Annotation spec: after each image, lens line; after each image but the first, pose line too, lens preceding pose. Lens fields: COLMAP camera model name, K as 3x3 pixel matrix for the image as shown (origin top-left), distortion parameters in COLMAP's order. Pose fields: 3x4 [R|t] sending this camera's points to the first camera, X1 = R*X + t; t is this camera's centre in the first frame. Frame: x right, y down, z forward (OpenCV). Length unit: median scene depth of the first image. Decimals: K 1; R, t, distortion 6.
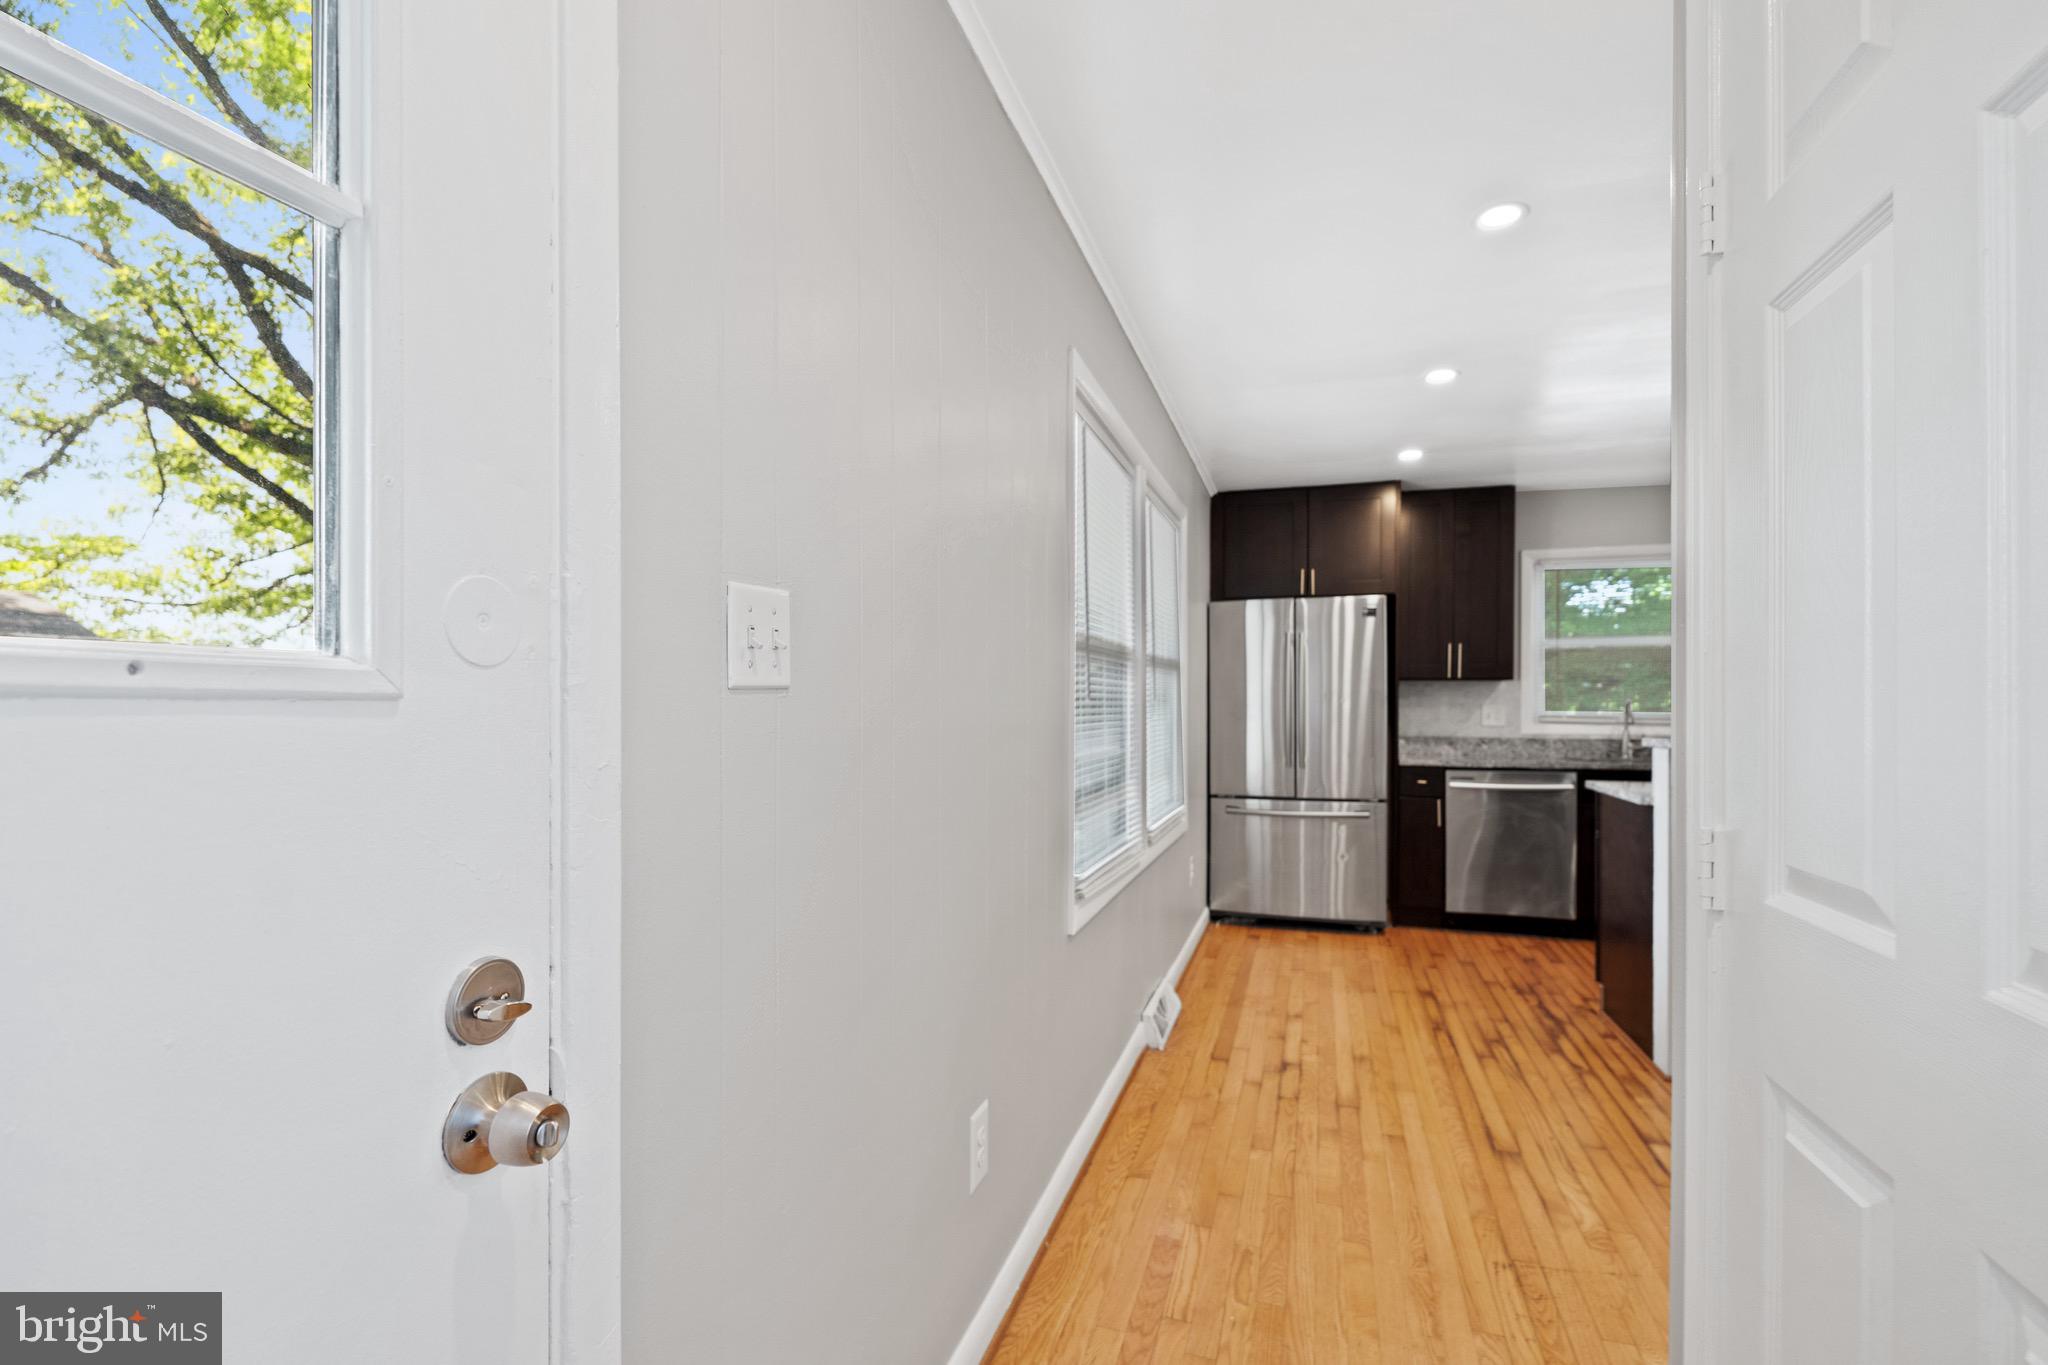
lens RADIAL K [[925.4, 0, 1014.0], [0, 925.4, 705.7], [0, 0, 1]] dist [-0.002139, -0.000248]
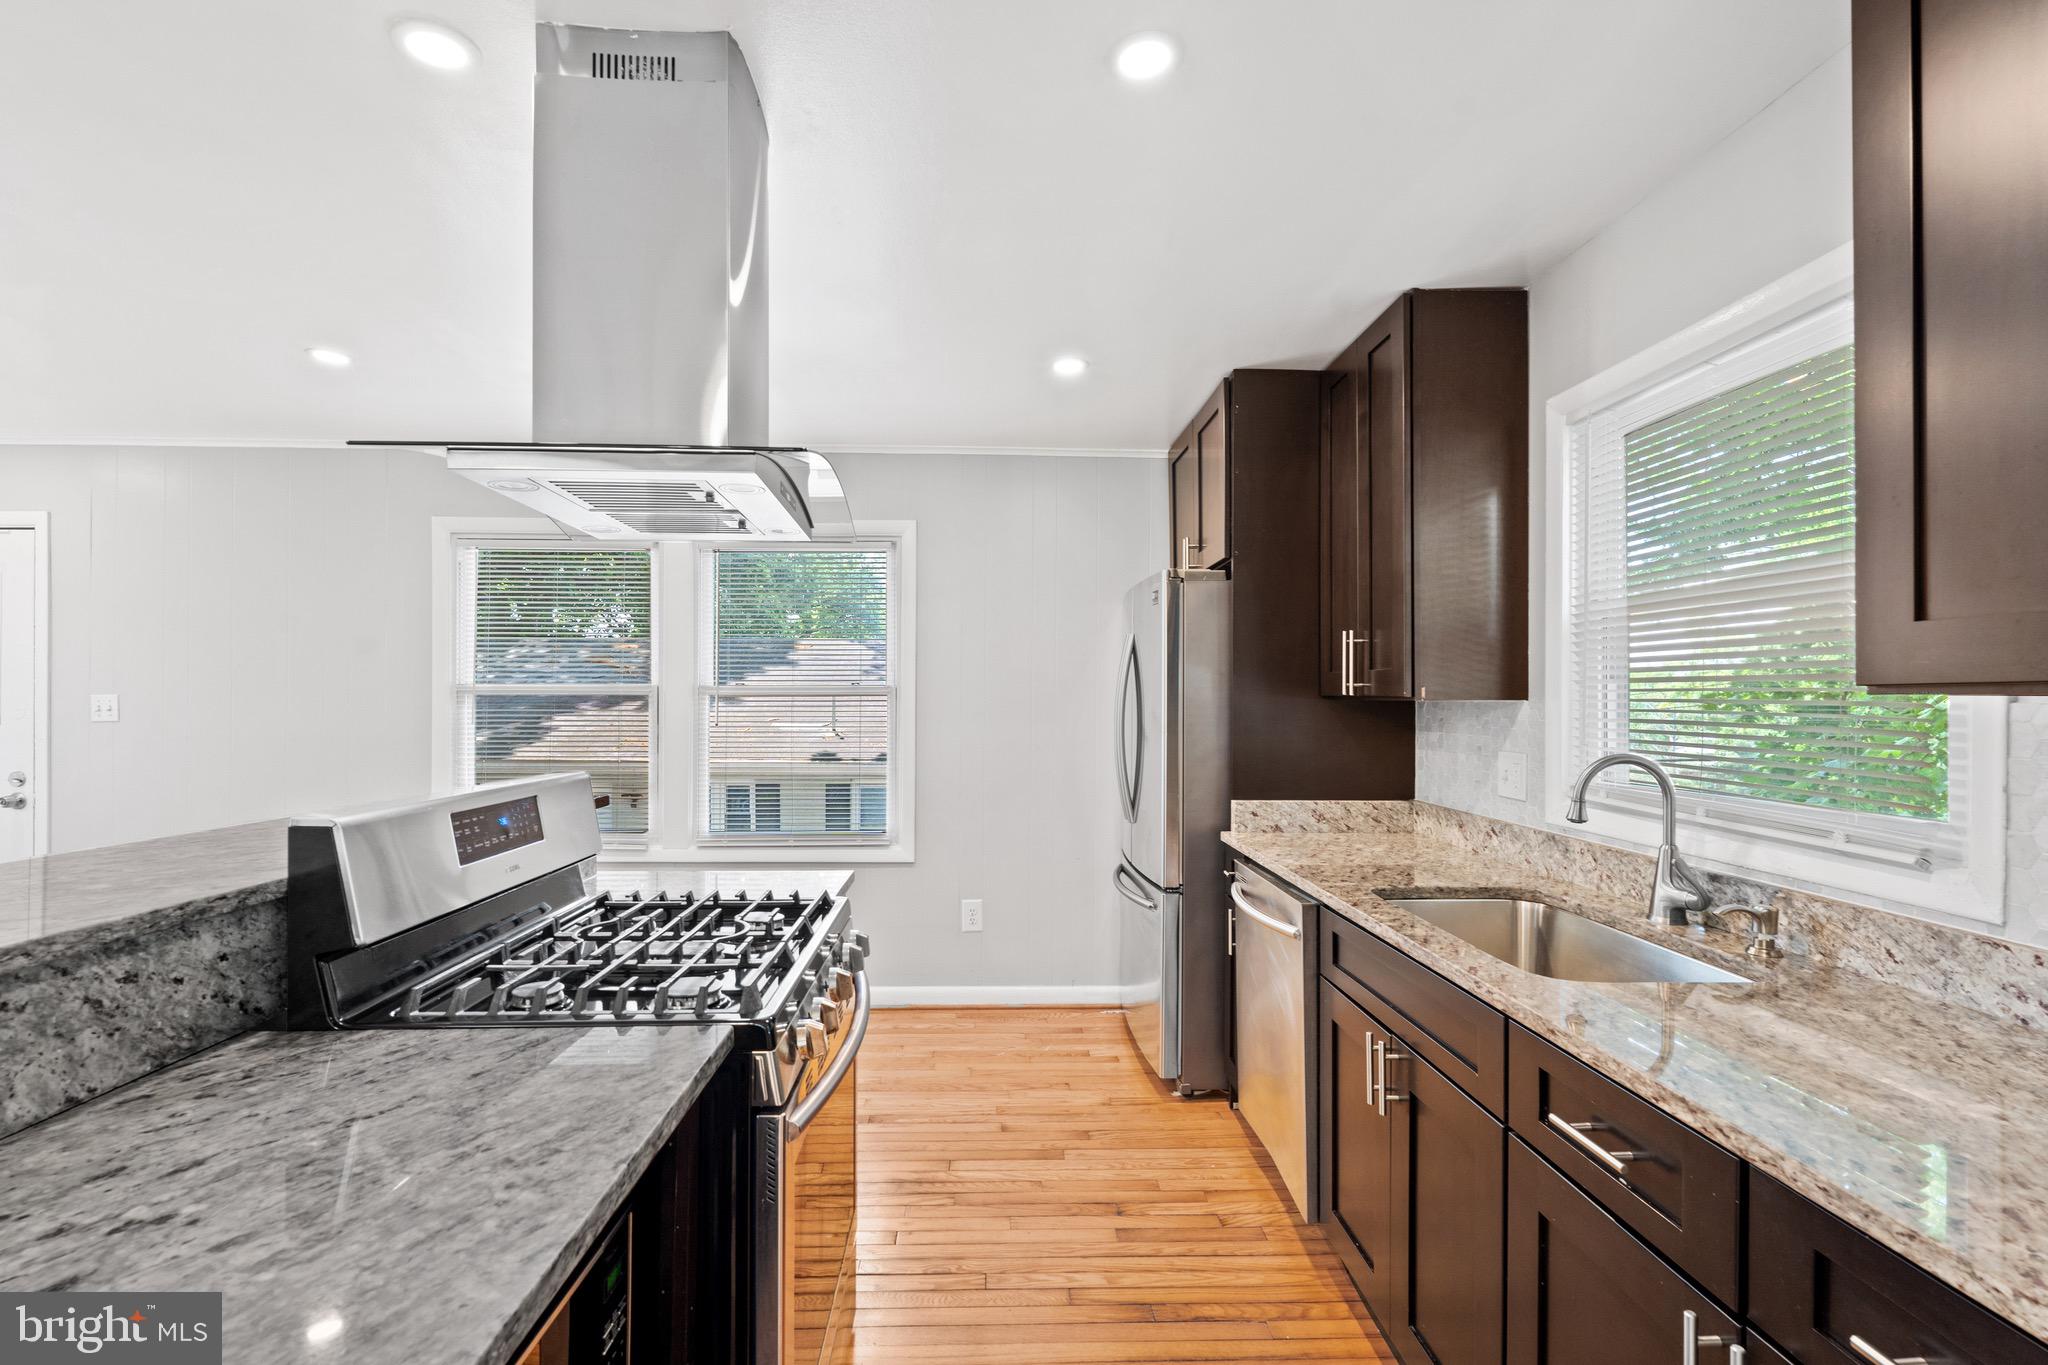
lens RADIAL K [[904.9, 0, 1025.8], [0, 904.9, 691.0], [0, 0, 1]] dist [0.000520, -0.000015]
pose [[0.349682, -0.007605, -0.936838, 0.992681], [-0.007025, 0.999918, -0.010739, -0.028345], [0.936842, 0.010336, 0.349600, 0.716248]]
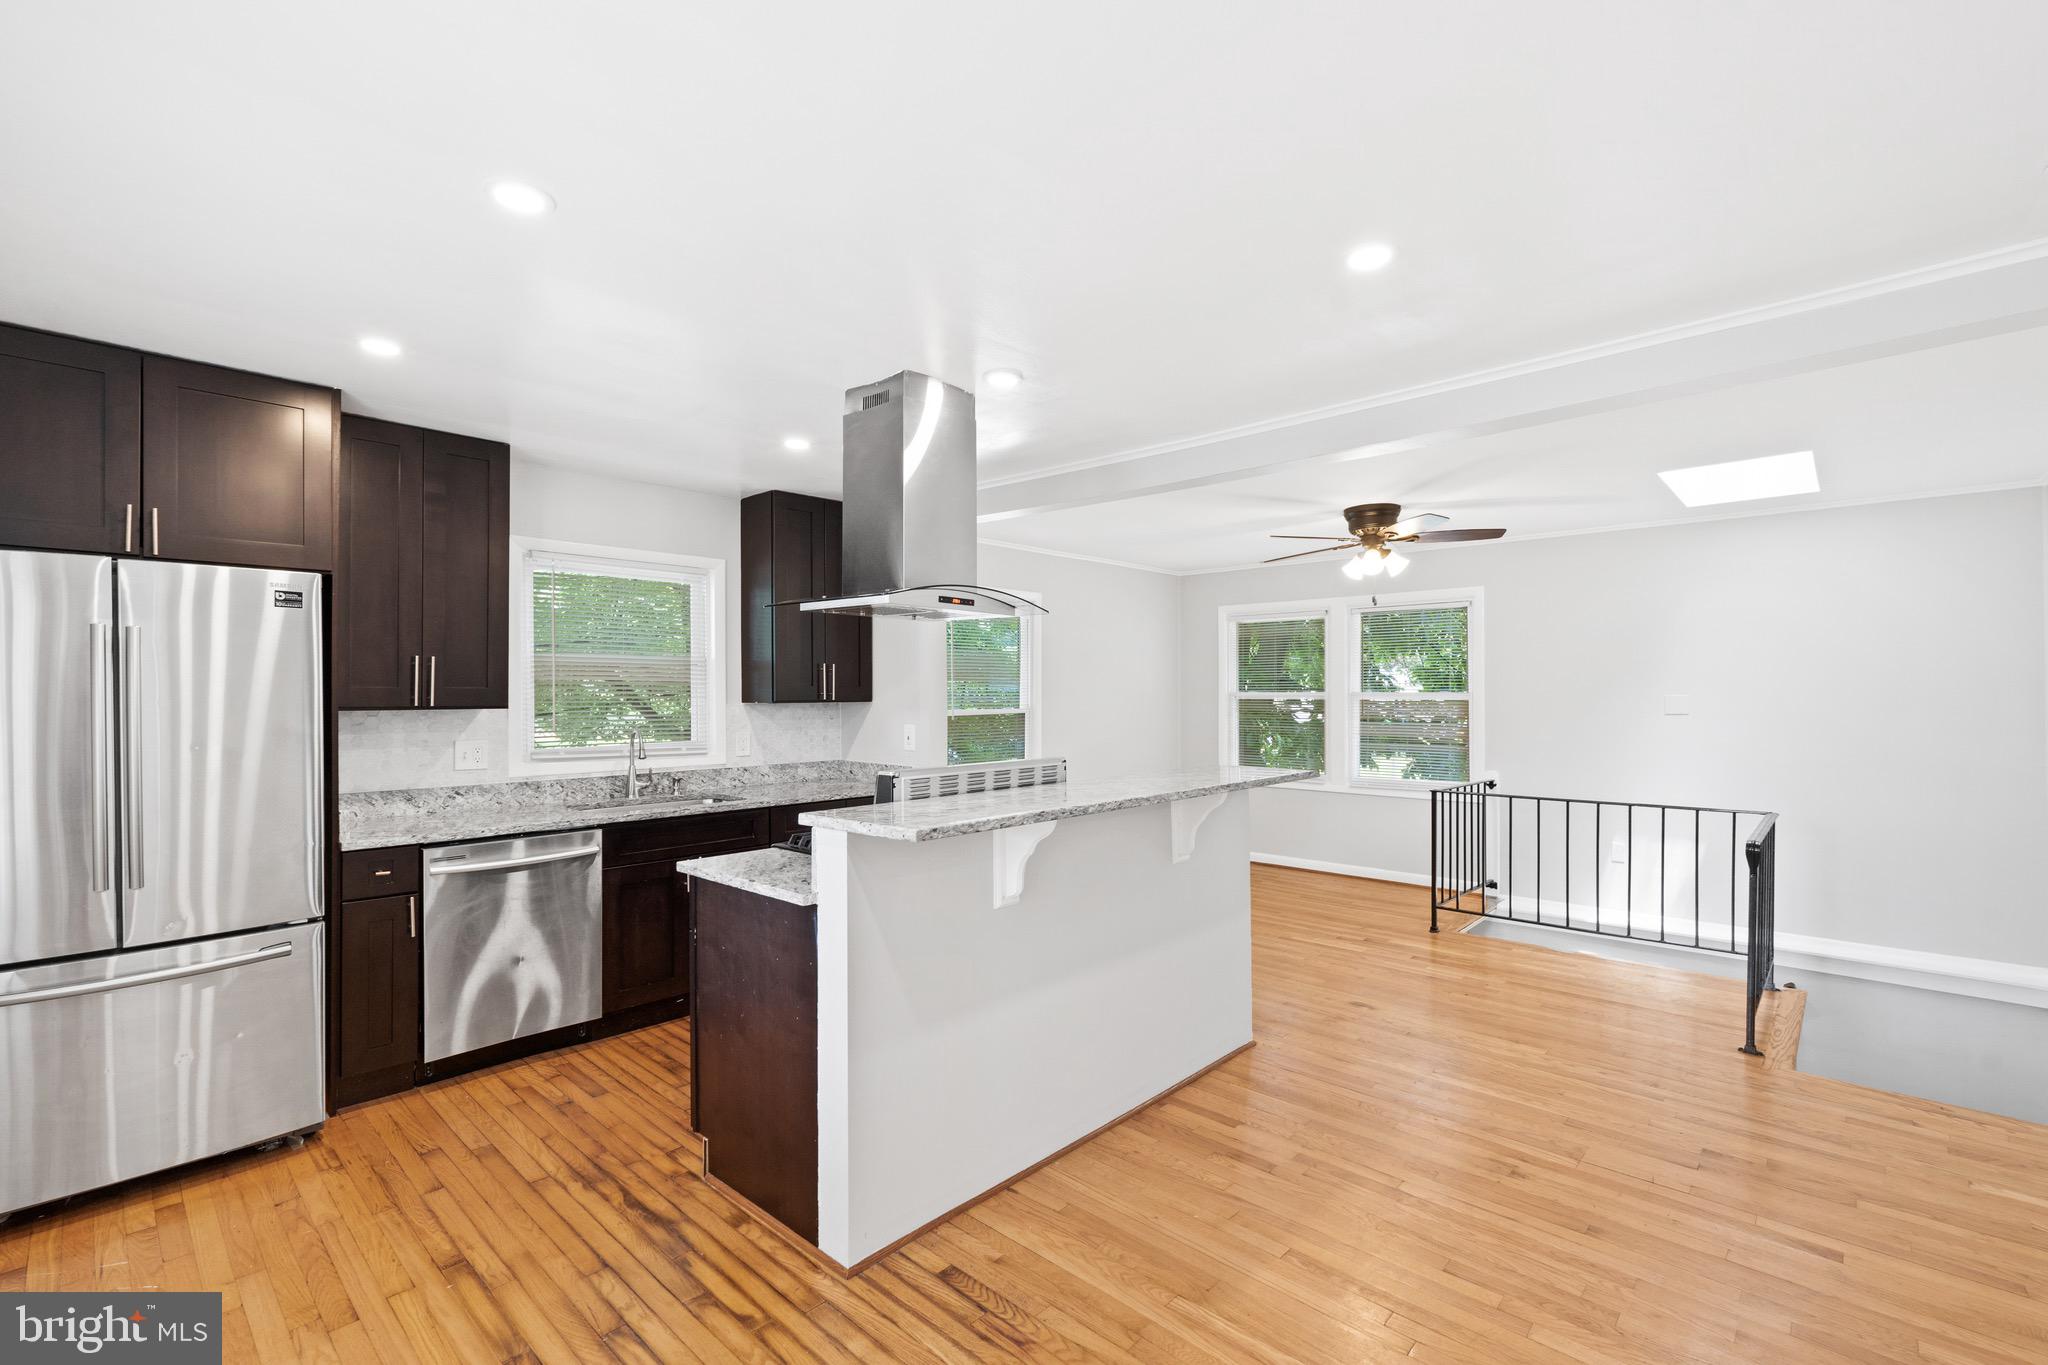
lens RADIAL K [[899.1, 0, 1017.4], [0, 899.1, 697.4], [0, 0, 1]] dist [-0.000277, -0.000070]
pose [[0.421969, -0.007173, 0.906582, 0.070374], [0.005443, 0.999971, 0.005378, -0.041558], [-0.906594, 0.002665, 0.421996, 0.365097]]
